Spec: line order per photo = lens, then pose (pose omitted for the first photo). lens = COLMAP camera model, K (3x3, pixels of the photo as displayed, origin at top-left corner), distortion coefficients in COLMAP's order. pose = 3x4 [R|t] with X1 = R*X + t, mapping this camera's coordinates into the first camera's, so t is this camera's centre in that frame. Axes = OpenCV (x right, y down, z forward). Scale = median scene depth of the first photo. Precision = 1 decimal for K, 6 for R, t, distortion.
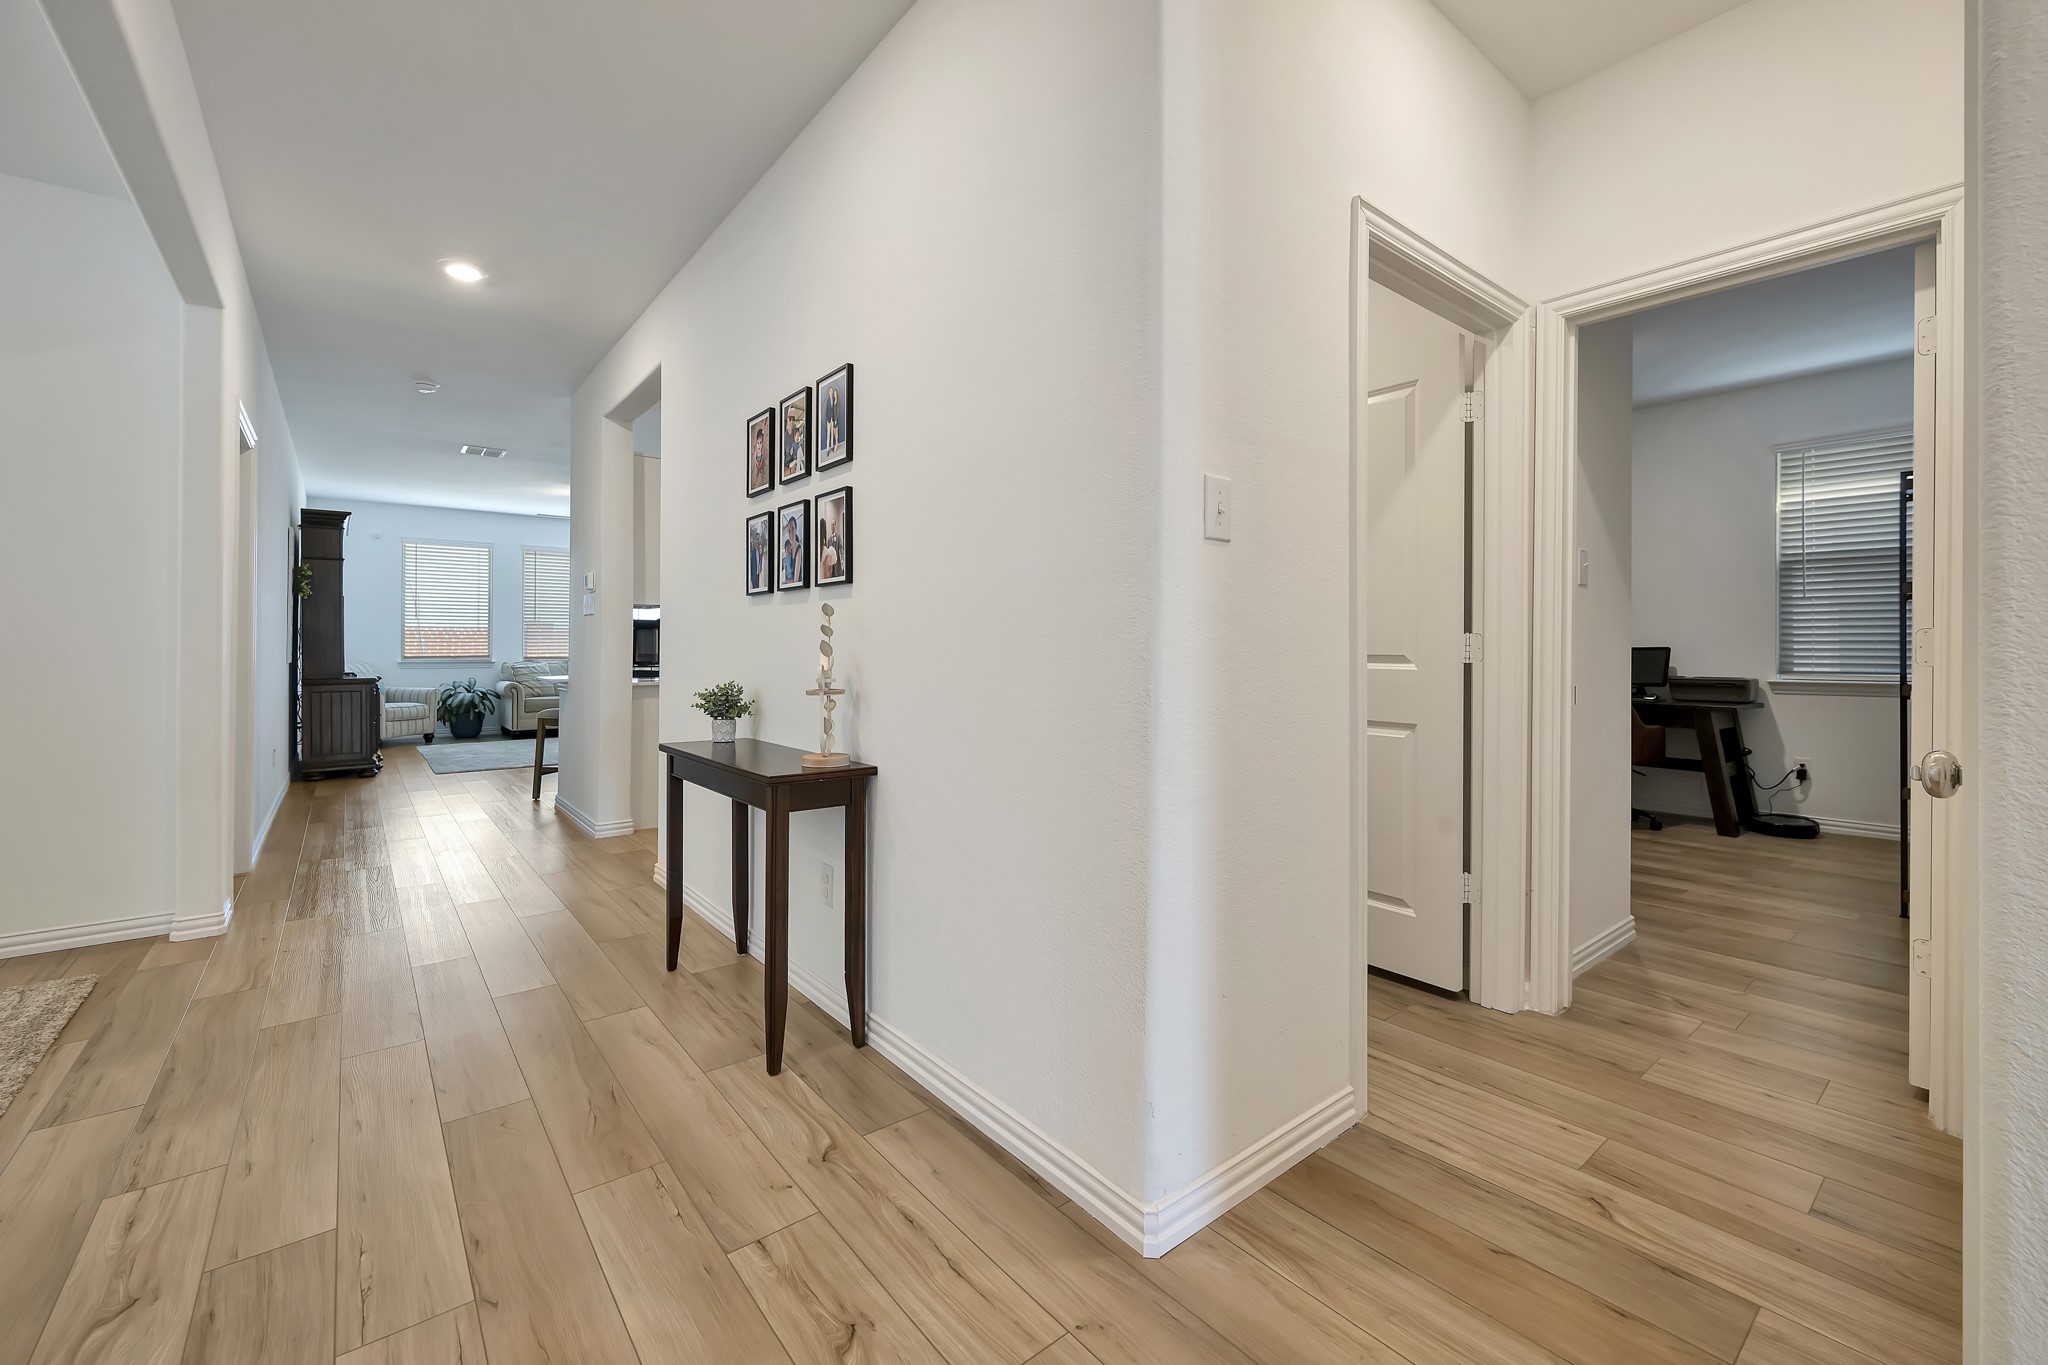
lens RADIAL K [[810.0, 0, 1023.0], [0, 810.0, 668.7], [0, 0, 1]] dist [0.000437, -0.000025]
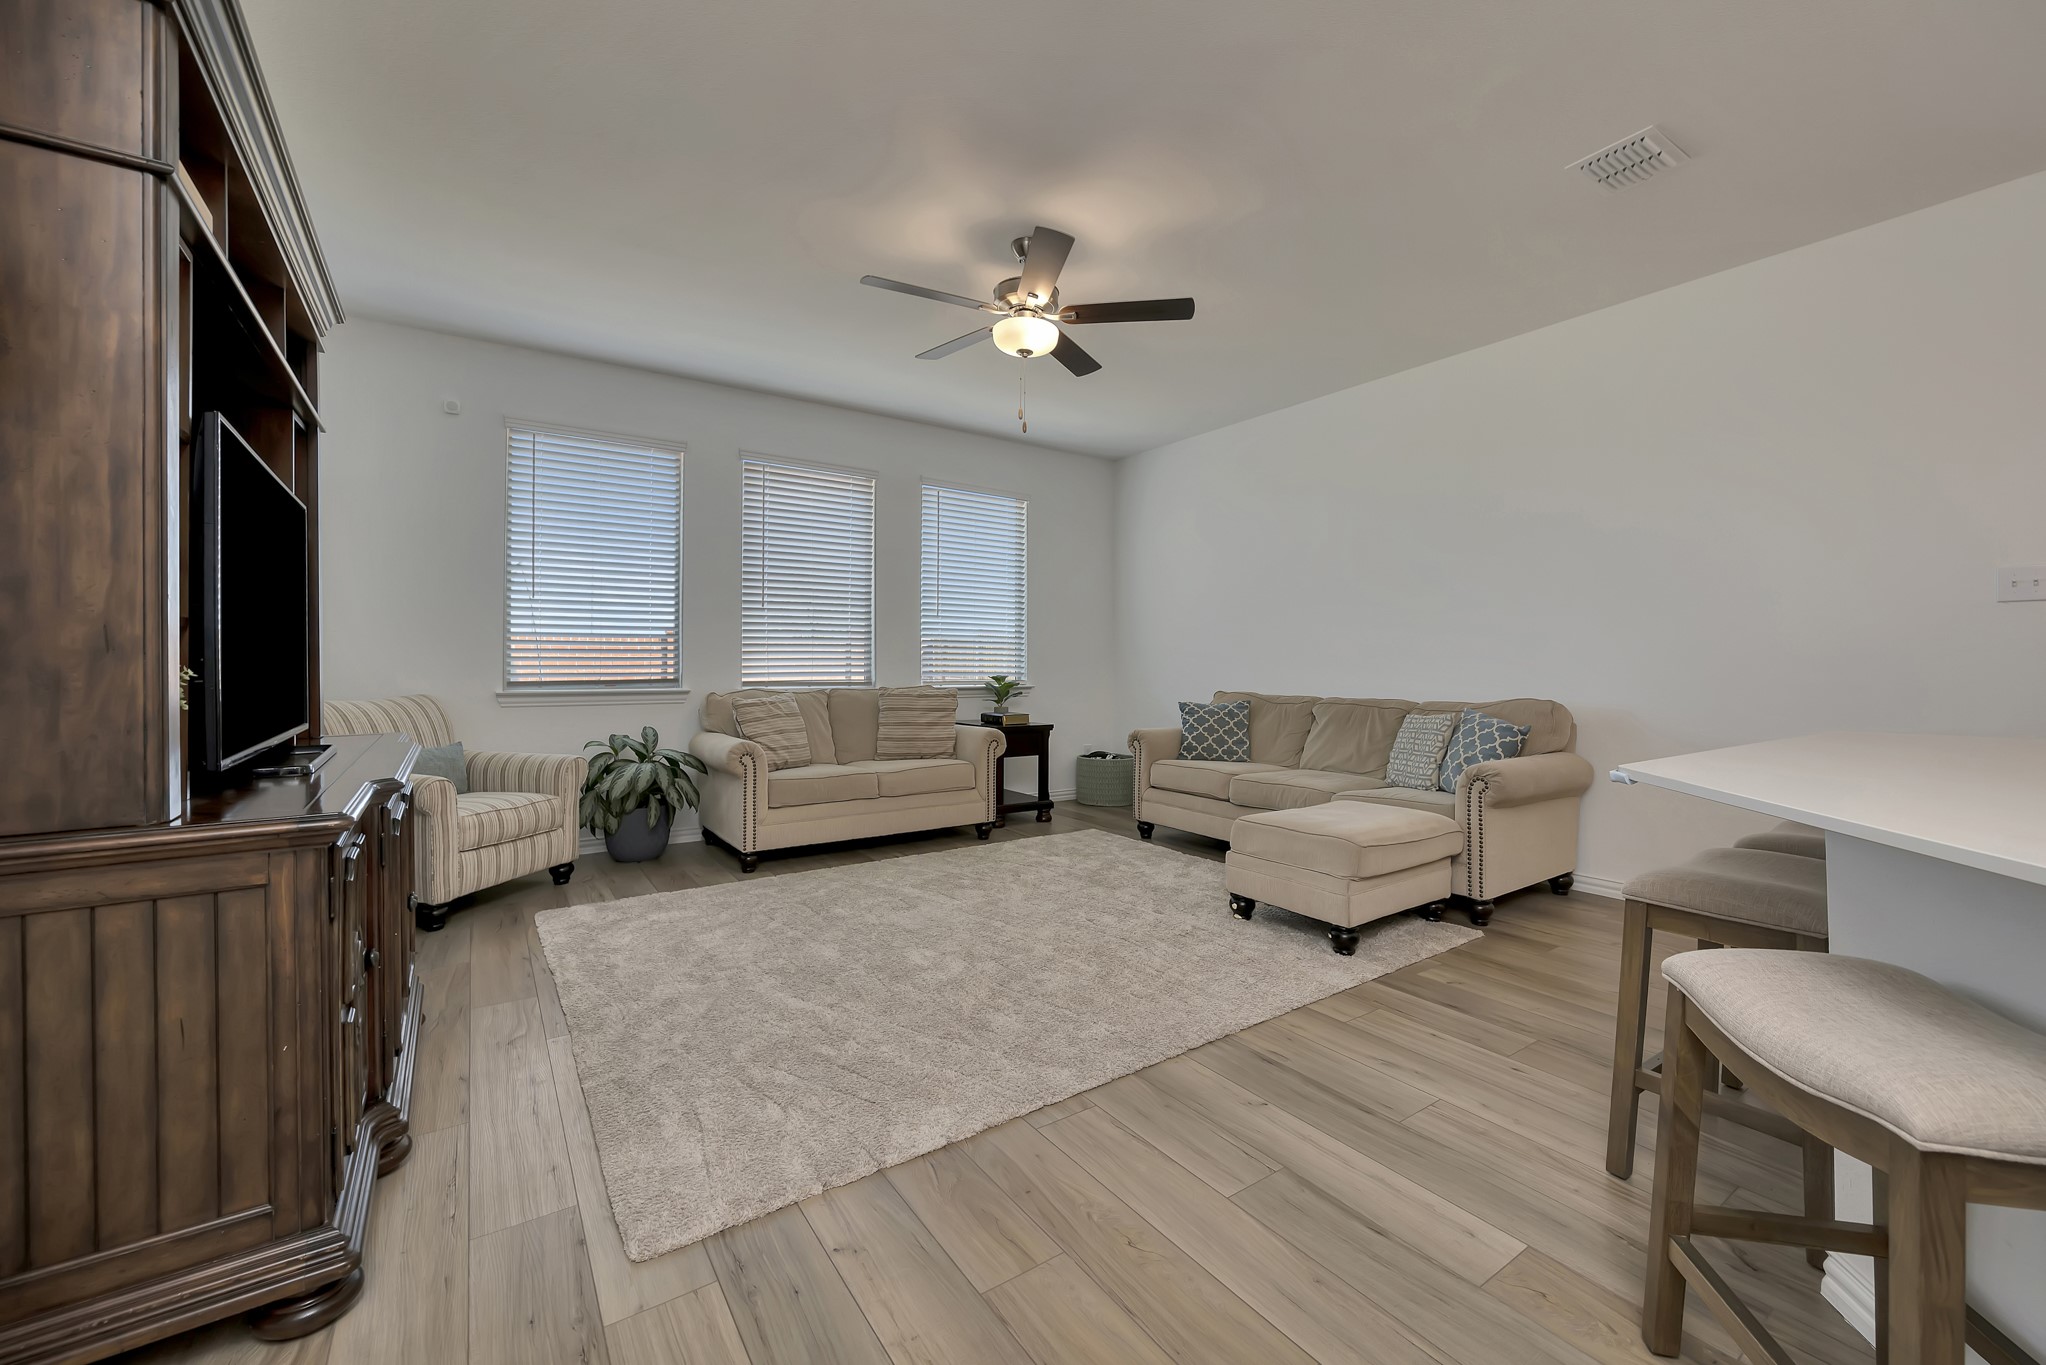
lens RADIAL K [[809.2, 0, 1024.6], [0, 809.2, 672.1], [0, 0, 1]] dist [0.000437, -0.000025]
pose [[0.994467, -0.007985, -0.104746, -0.436270], [0.007578, 0.999962, -0.004283, -0.016213], [0.104777, 0.003465, 0.994490, 0.588864]]
